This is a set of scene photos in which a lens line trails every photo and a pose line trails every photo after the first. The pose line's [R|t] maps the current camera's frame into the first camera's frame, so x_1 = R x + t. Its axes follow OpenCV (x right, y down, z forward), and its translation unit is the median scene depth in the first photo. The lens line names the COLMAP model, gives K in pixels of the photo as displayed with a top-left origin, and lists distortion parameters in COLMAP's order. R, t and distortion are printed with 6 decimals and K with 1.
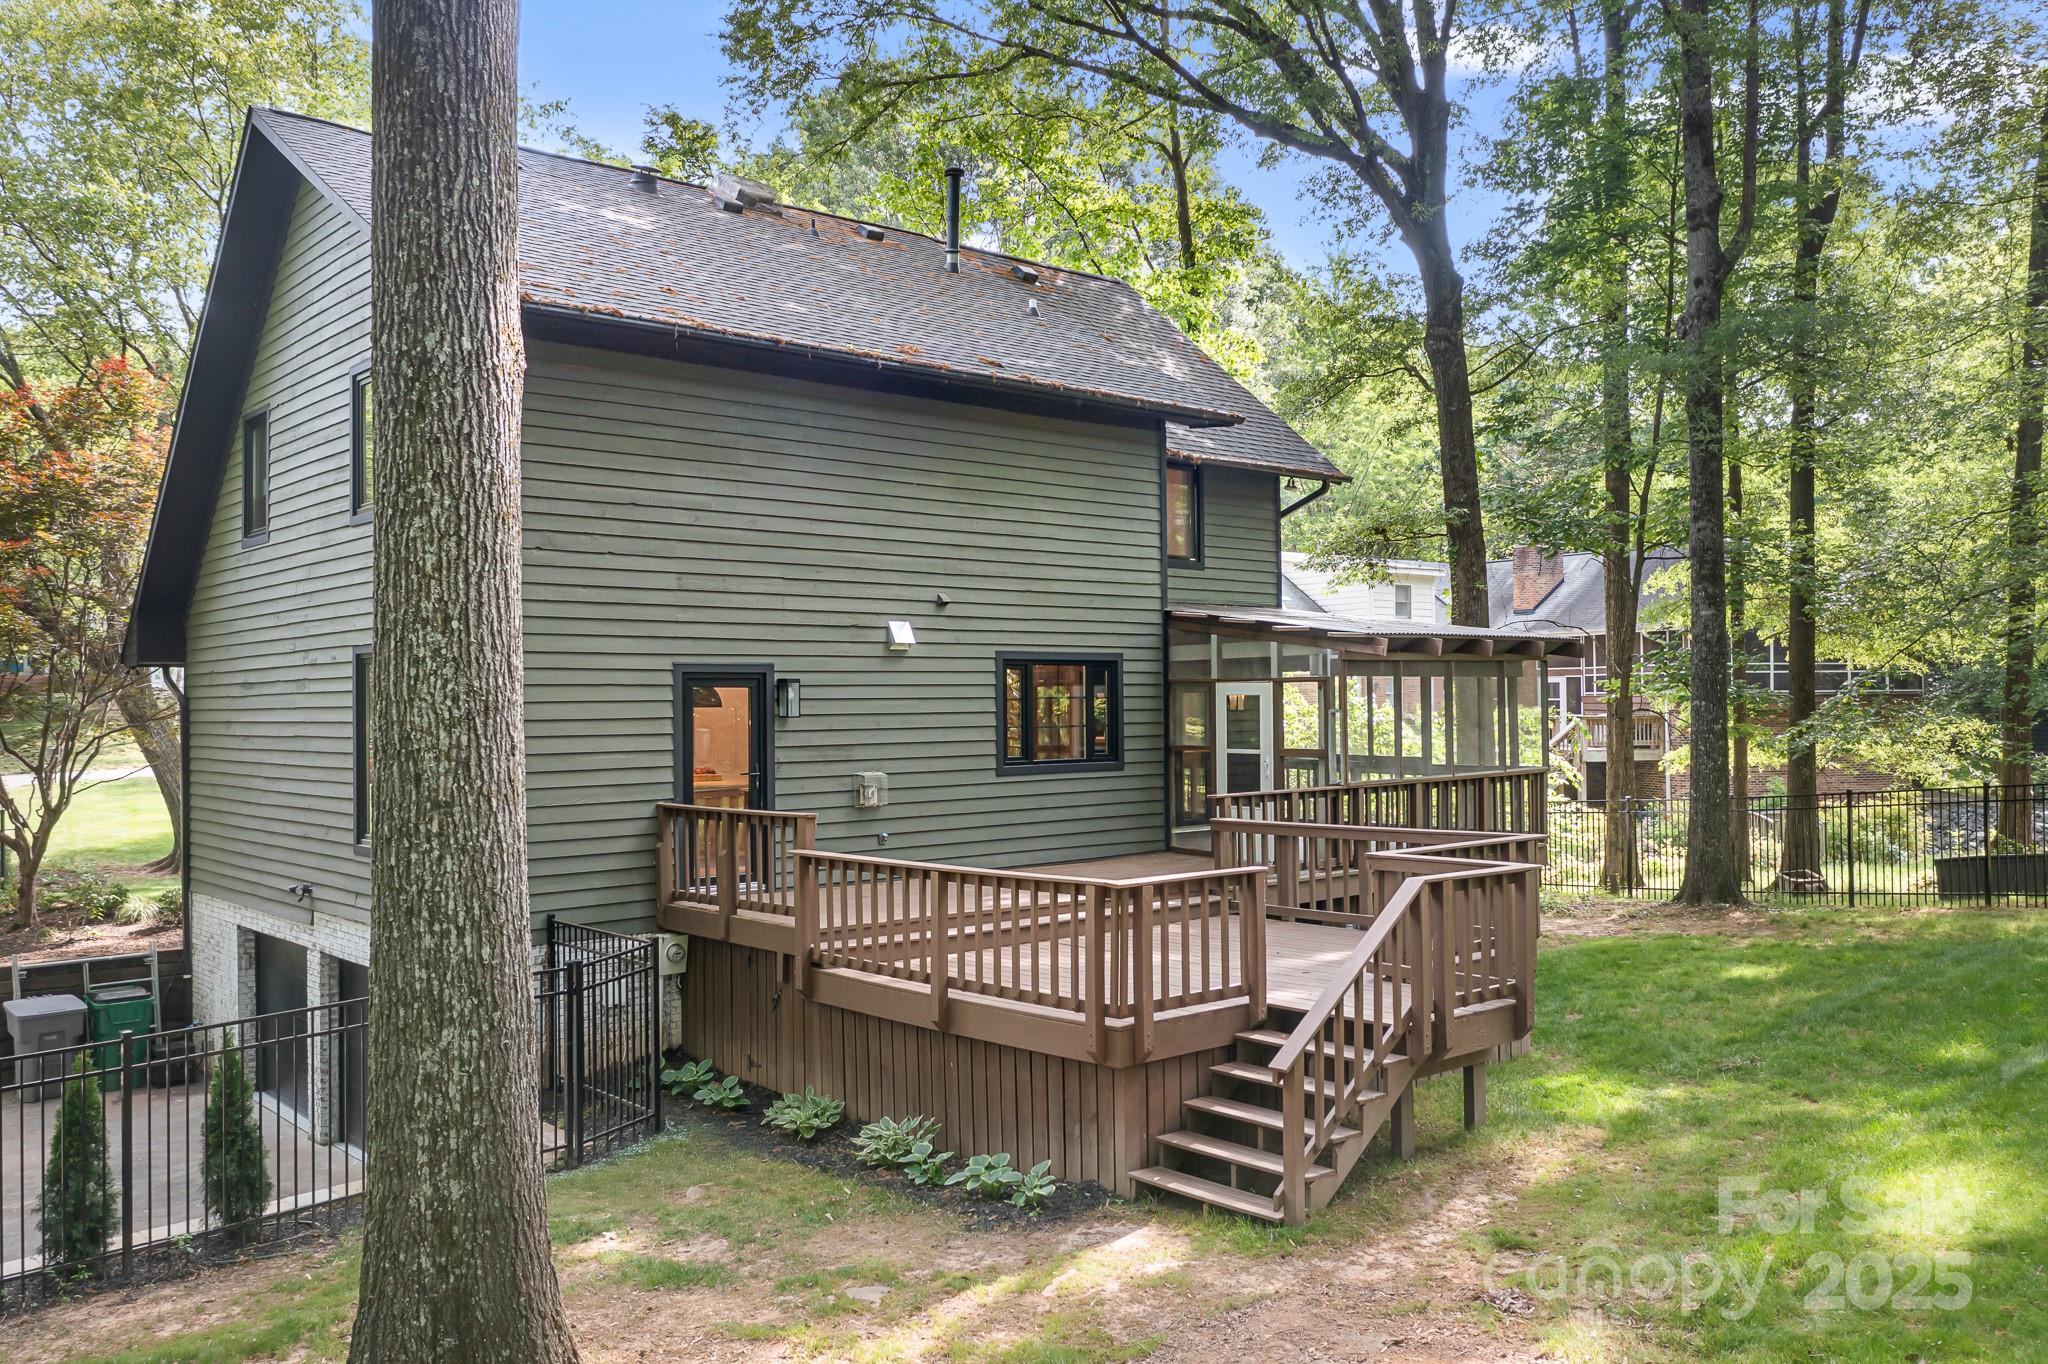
lens RADIAL K [[1618.0, 0, 1024.0], [0, 1618.0, 682.0], [0, 0, 1]] dist [-0.022444, -0.001274]
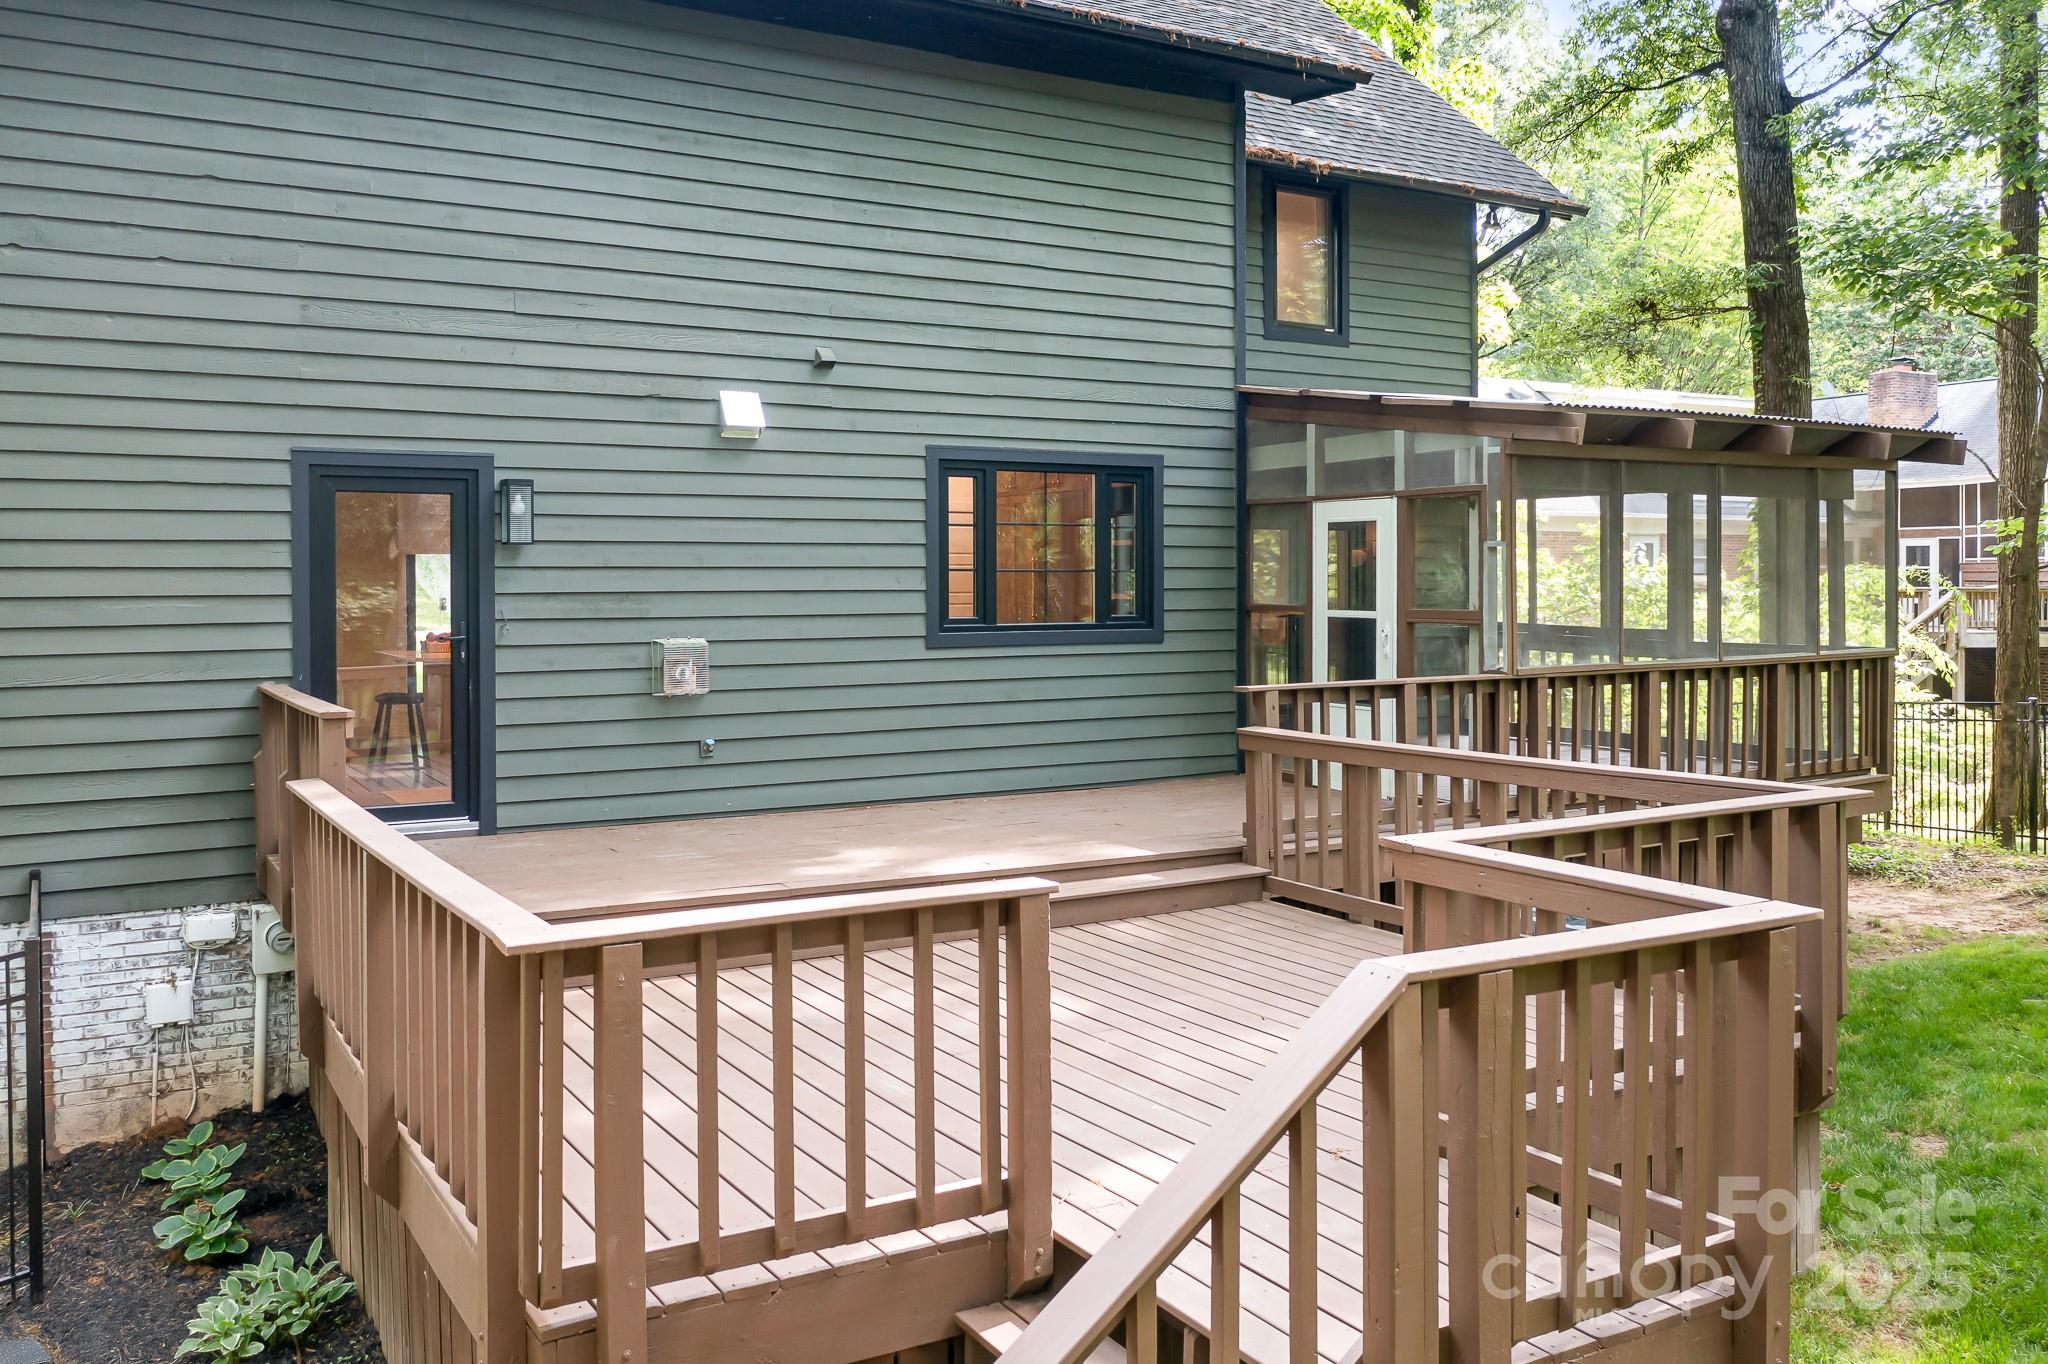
lens RADIAL K [[1655.1, 0, 1016.6], [0, 1655.1, 603.4], [0, 0, 1]] dist [-0.051372, 0.058681]
pose [[0.981932, 0.008724, -0.189031, 0.128920], [-0.003795, 0.999644, 0.026420, 0.022889], [0.189194, -0.025225, 0.981616, 0.370222]]
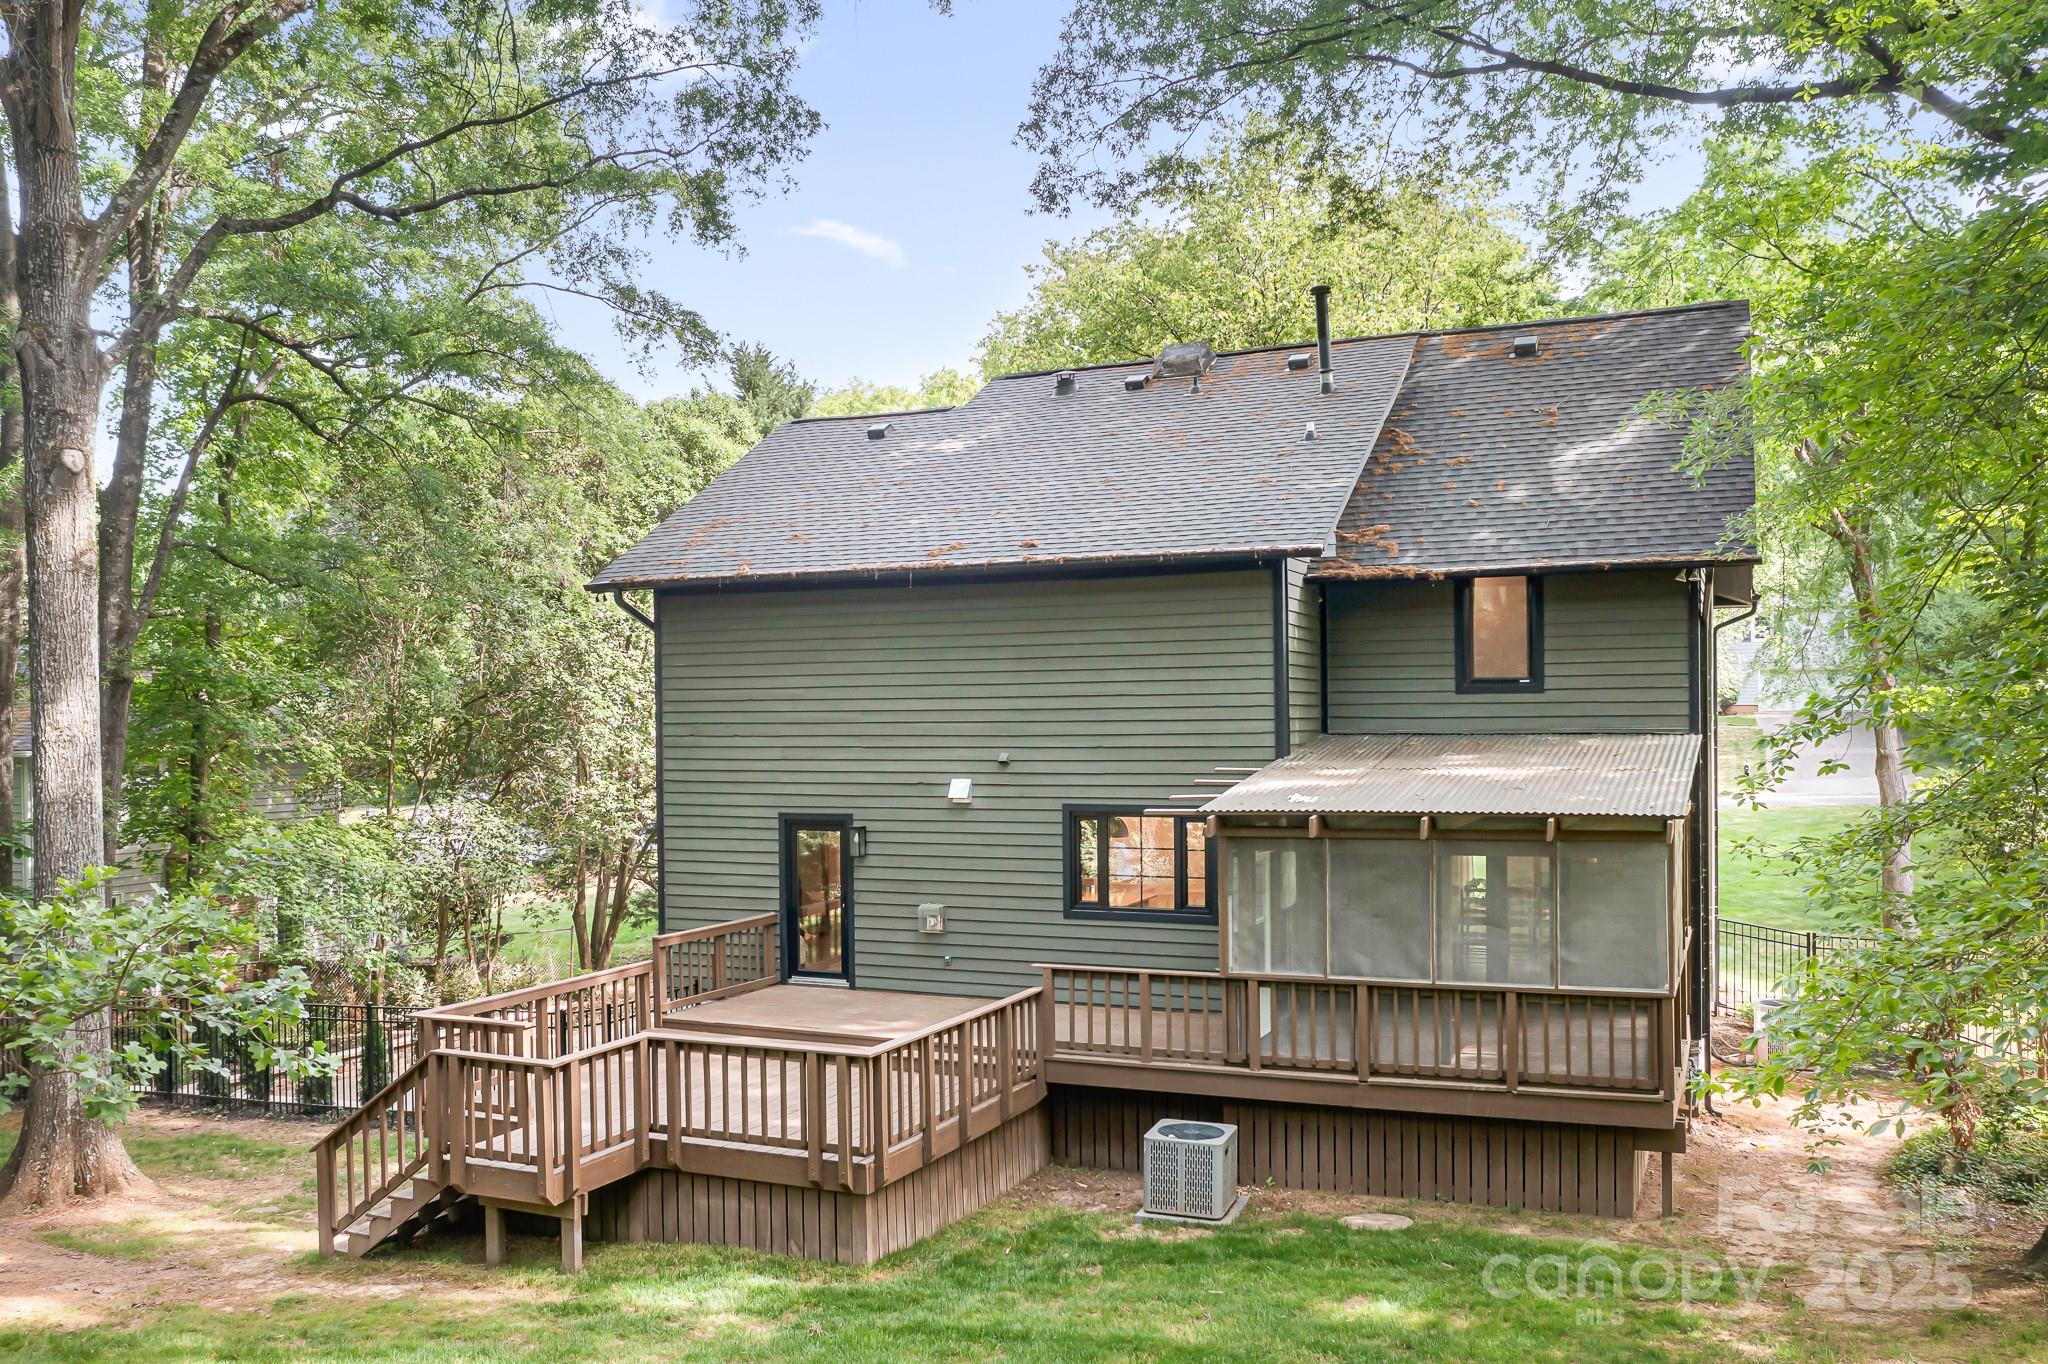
lens RADIAL K [[1661.2, 0, 1021.9], [0, 1661.2, 740.4], [0, 0, 1]] dist [-0.003254, -0.000469]
pose [[0.413007, 0.024890, -0.910388, 0.939892], [0.019702, 0.999148, 0.036254, -0.097899], [0.910515, -0.032910, 0.412165, 0.491234]]
